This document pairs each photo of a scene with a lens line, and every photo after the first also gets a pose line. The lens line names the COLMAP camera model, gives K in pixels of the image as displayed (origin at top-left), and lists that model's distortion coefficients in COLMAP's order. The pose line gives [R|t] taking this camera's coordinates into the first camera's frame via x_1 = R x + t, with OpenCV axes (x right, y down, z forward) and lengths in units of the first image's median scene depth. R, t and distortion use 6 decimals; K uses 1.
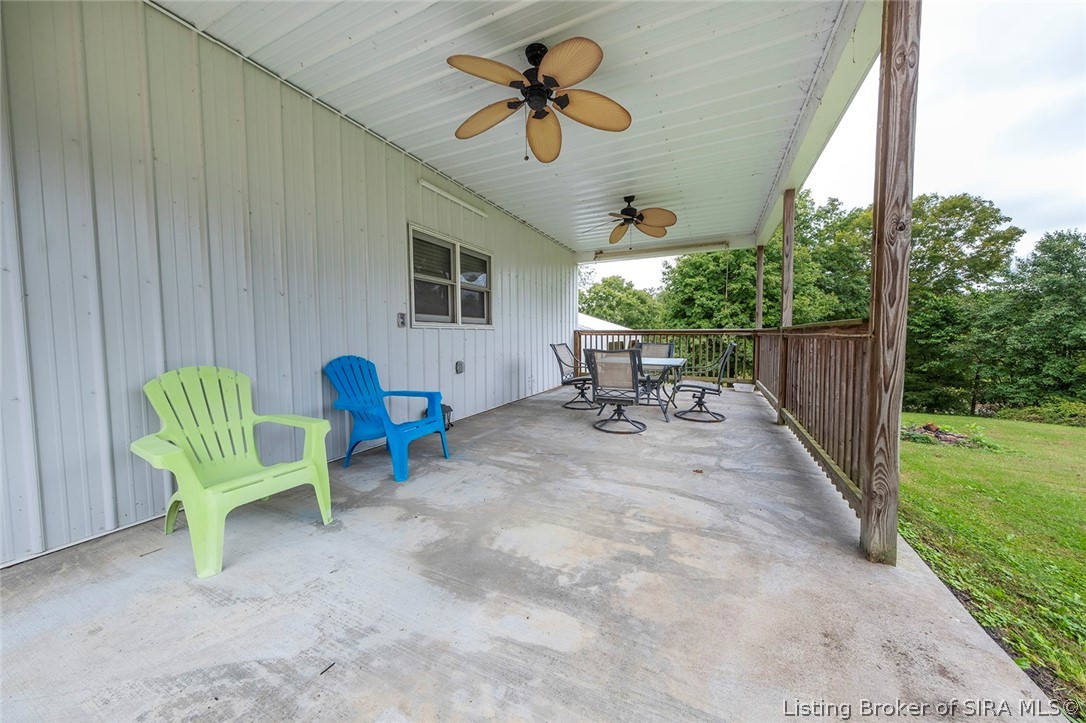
lens RADIAL K [[360.1, 0, 543.0], [0, 360.1, 361.5], [0, 0, 1]] dist [-0.008581, -0.000017]
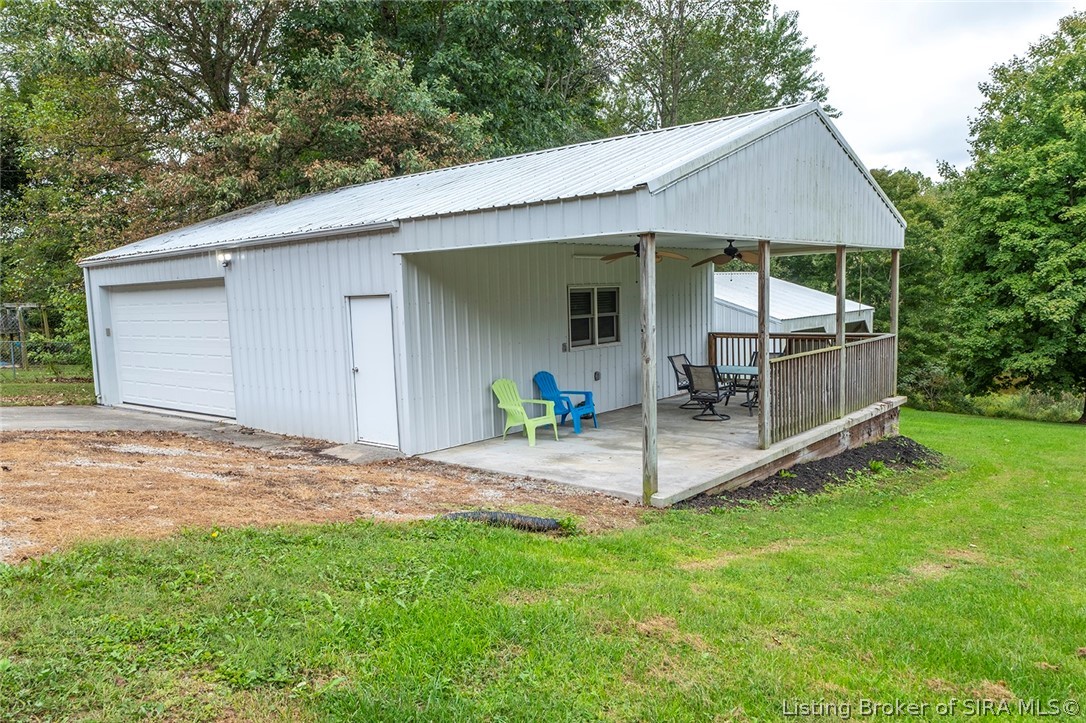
lens RADIAL K [[786.7, 0, 543.0], [0, 786.7, 361.5], [0, 0, 1]] dist [0.034962, 0.000998]
pose [[0.970871, -0.006550, -0.239514, 0.055314], [0.010795, 0.999807, 0.016414, -0.017396], [0.239360, -0.018521, 0.970754, -0.377334]]
